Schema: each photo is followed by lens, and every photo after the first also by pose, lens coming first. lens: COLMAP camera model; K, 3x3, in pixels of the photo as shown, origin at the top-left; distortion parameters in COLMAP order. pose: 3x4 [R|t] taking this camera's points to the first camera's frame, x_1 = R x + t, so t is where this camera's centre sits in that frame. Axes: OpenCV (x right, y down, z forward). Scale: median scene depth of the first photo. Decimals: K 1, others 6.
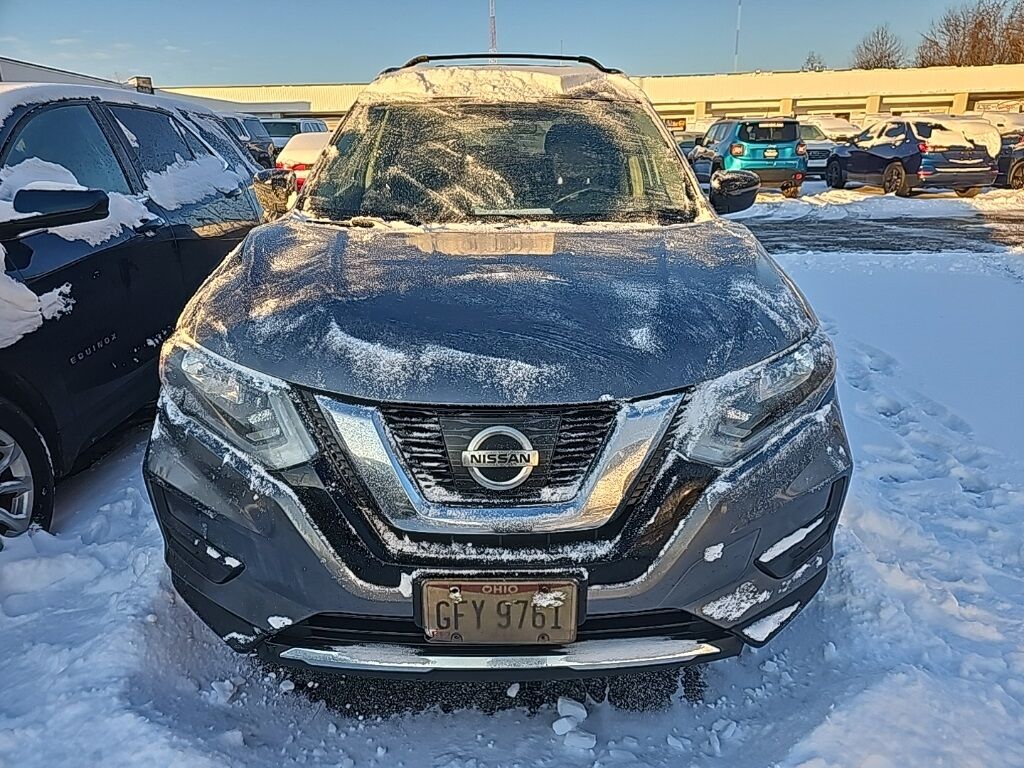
lens RADIAL K [[678.3, 0, 515.3], [0, 678.3, 381.0], [0, 0, 1]] dist [0.080295, -0.086204]
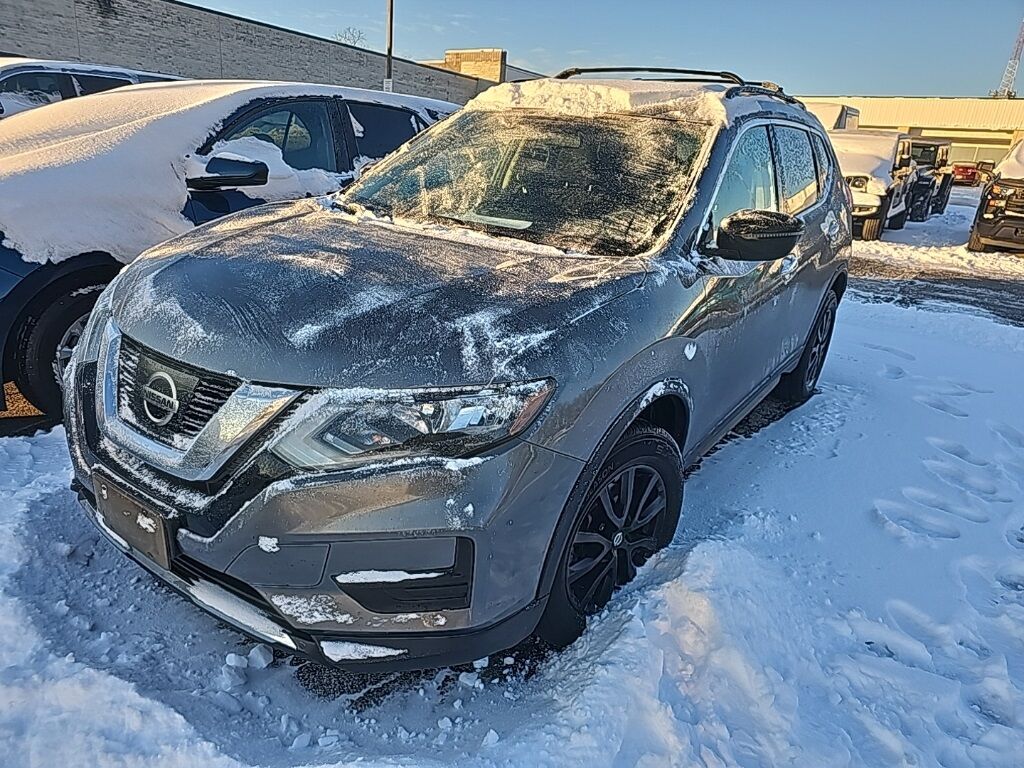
lens RADIAL K [[678.3, 0, 515.3], [0, 678.3, 381.0], [0, 0, 1]] dist [0.080295, -0.086204]
pose [[0.811416, 0.259665, -0.523620, 0.996607], [-0.266098, 0.961779, 0.064597, -0.143847], [0.520380, 0.086919, 0.849500, 0.265575]]
